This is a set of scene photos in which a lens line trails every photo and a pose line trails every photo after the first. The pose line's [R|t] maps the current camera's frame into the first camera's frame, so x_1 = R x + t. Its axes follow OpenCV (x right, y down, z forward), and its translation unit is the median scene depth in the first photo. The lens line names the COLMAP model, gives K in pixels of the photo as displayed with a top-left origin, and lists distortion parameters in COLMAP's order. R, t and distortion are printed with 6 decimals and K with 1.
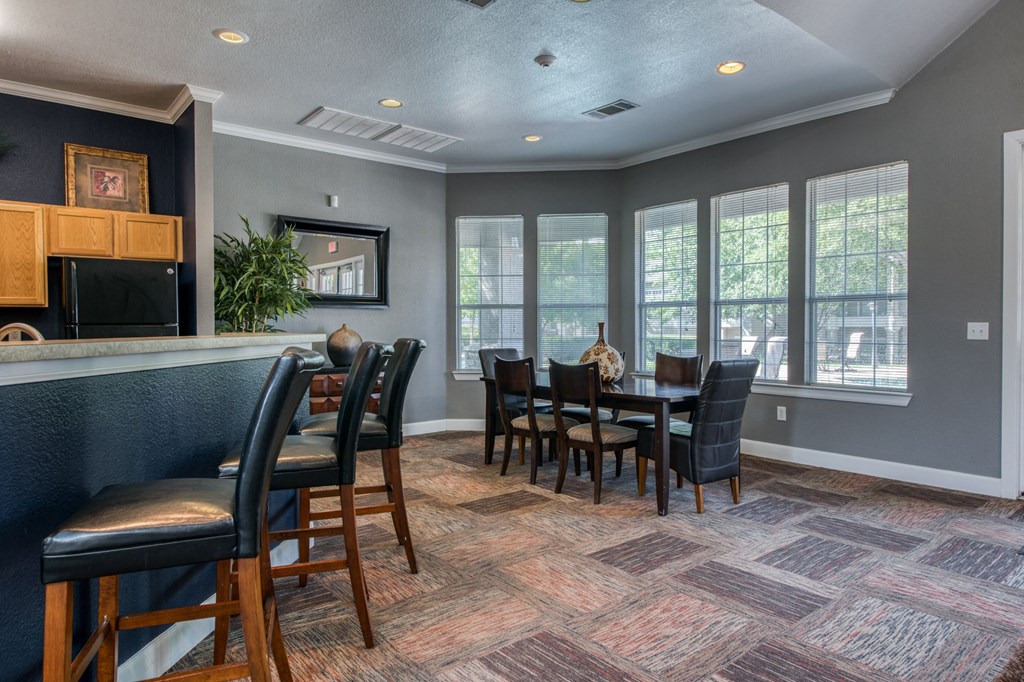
lens RADIAL K [[619.5, 0, 514.3], [0, 619.5, 335.8], [0, 0, 1]] dist [-0.000961, 0.000292]
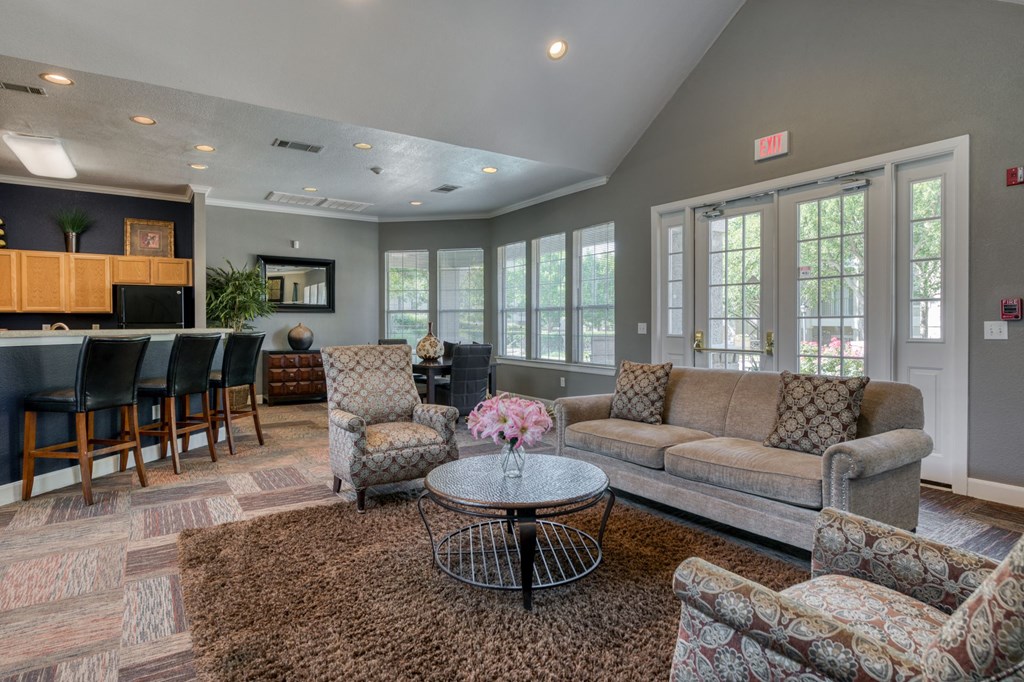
lens RADIAL K [[526.3, 0, 493.5], [0, 526.3, 330.3], [0, 0, 1]] dist [-0.002987, -0.000881]
pose [[0.995187, 0.003704, -0.097922, 0.424877], [-0.004221, 0.999978, -0.005072, 0.004637], [0.097901, 0.005461, 0.995181, -0.342640]]
